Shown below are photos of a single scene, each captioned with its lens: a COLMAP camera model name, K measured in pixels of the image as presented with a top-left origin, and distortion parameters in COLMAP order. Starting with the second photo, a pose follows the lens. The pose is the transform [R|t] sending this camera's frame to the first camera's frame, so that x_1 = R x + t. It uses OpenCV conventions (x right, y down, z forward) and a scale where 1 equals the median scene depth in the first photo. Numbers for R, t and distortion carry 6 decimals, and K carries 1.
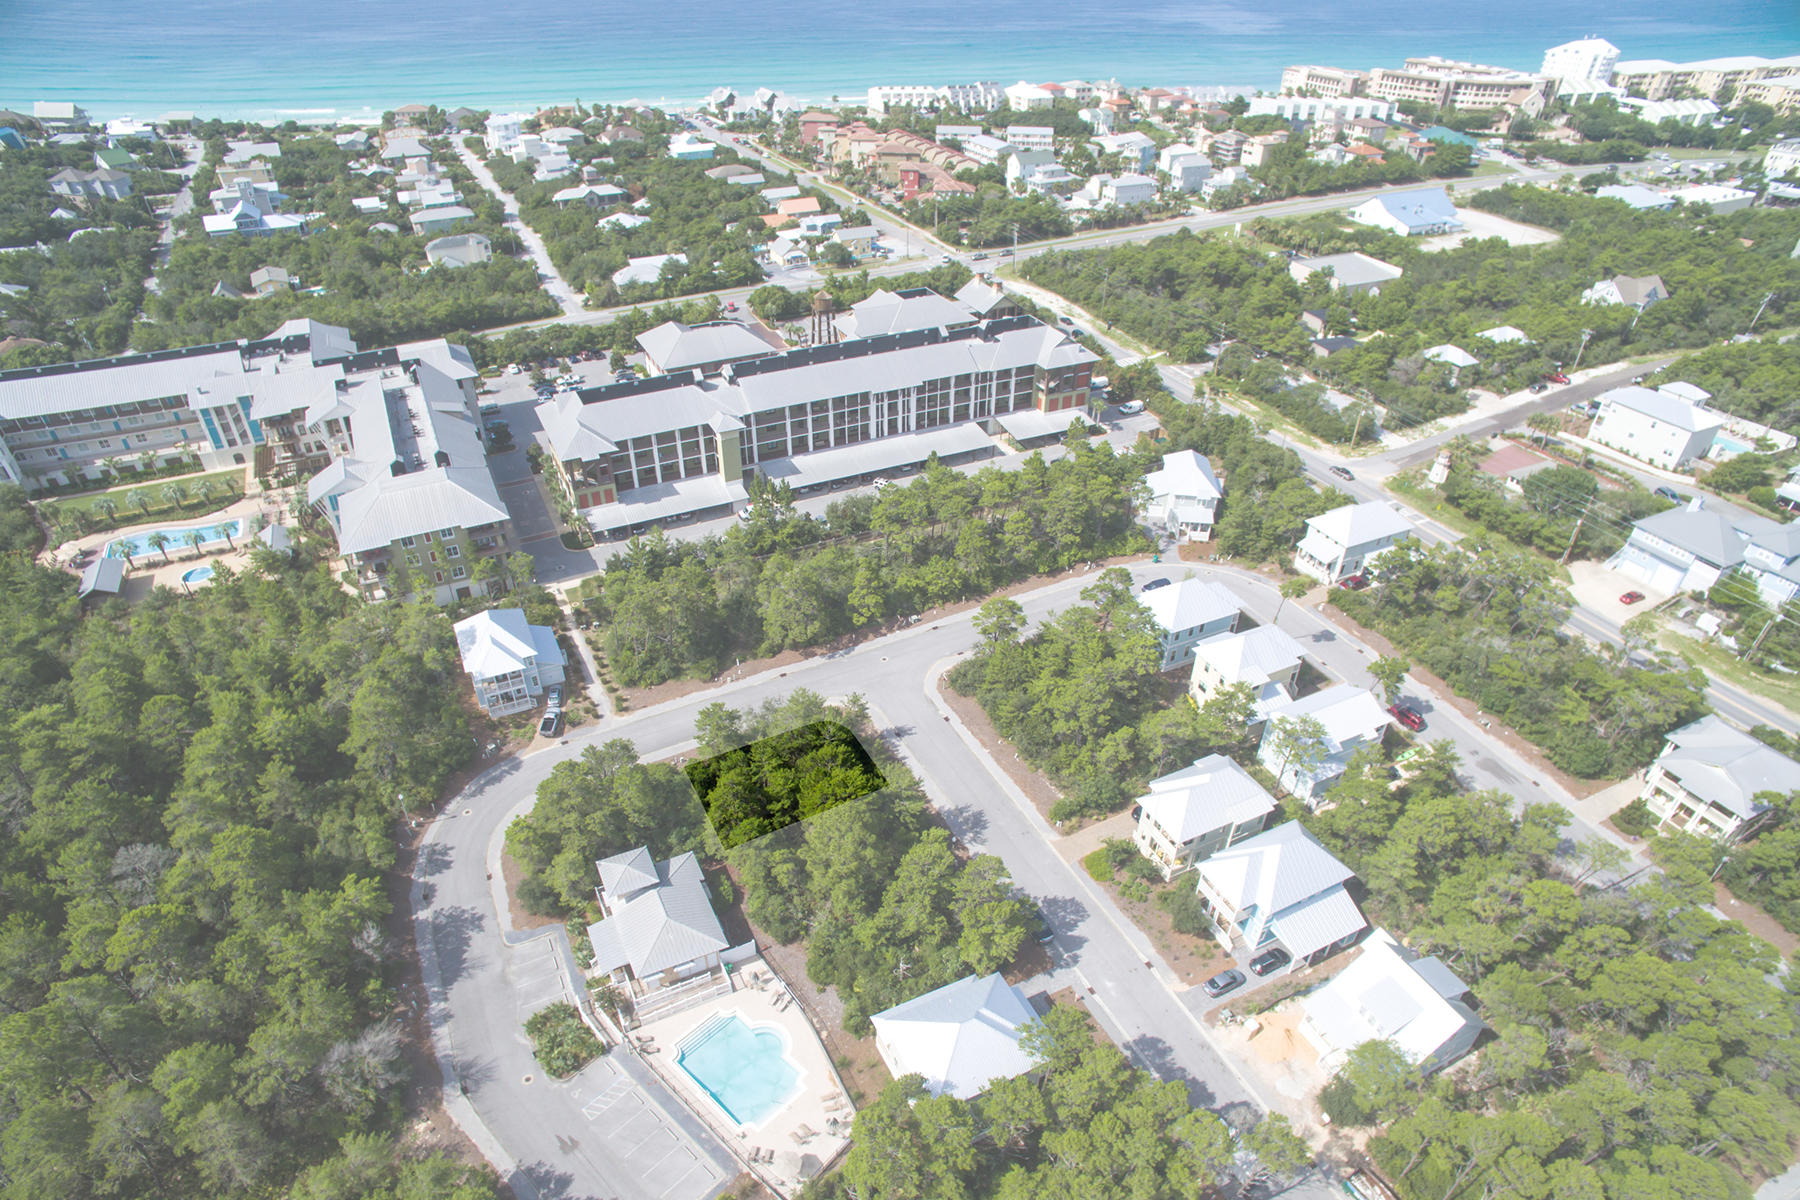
lens RADIAL K [[1058.5, 0, 900.3], [0, 1058.5, 671.0], [0, 0, 1]] dist [-0.121487, 0.089464]
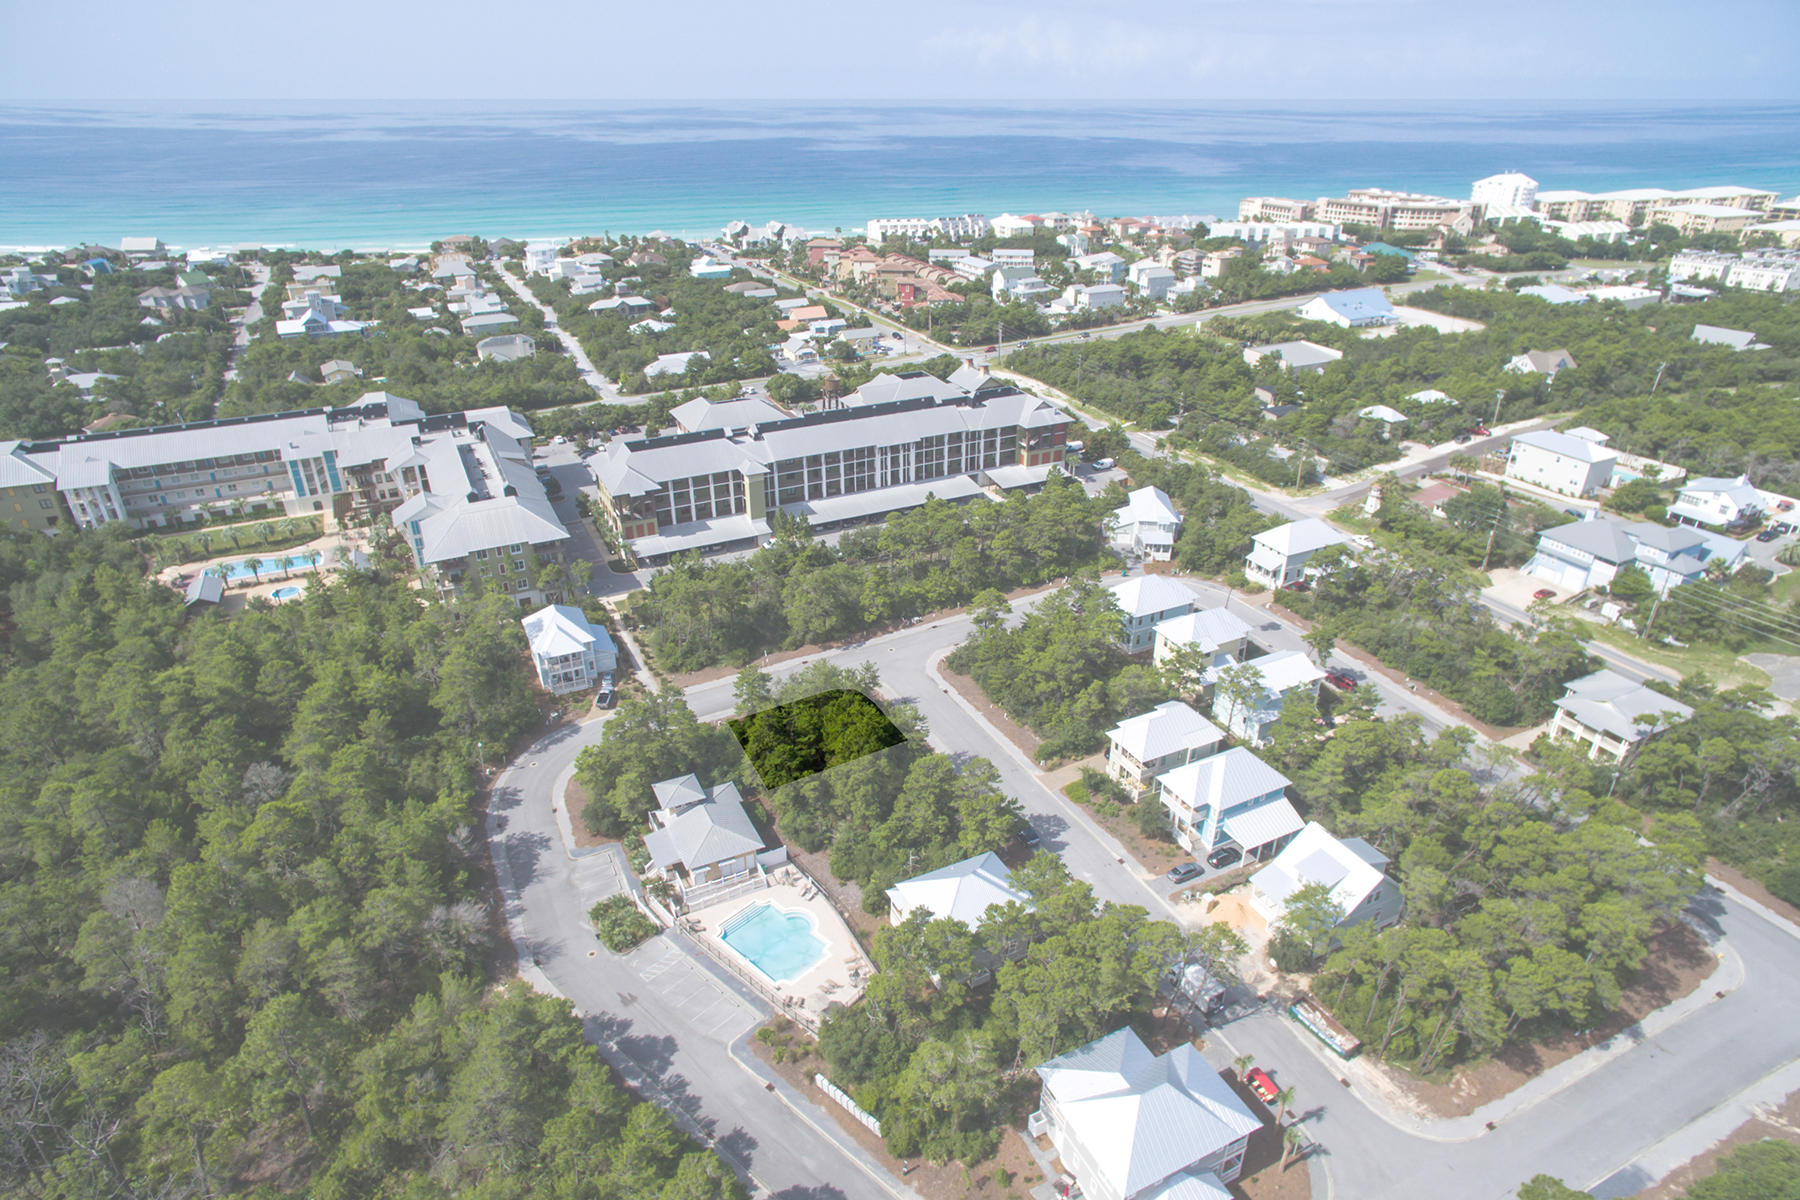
lens RADIAL K [[1059.0, 0, 901.4], [0, 1059.0, 599.8], [0, 0, 1]] dist [-0.089269, 0.106998]
pose [[0.999938, -0.010797, 0.002780, -0.005097], [0.011121, 0.983607, -0.179982, 0.109057], [-0.000791, 0.180002, 0.983666, -0.118076]]
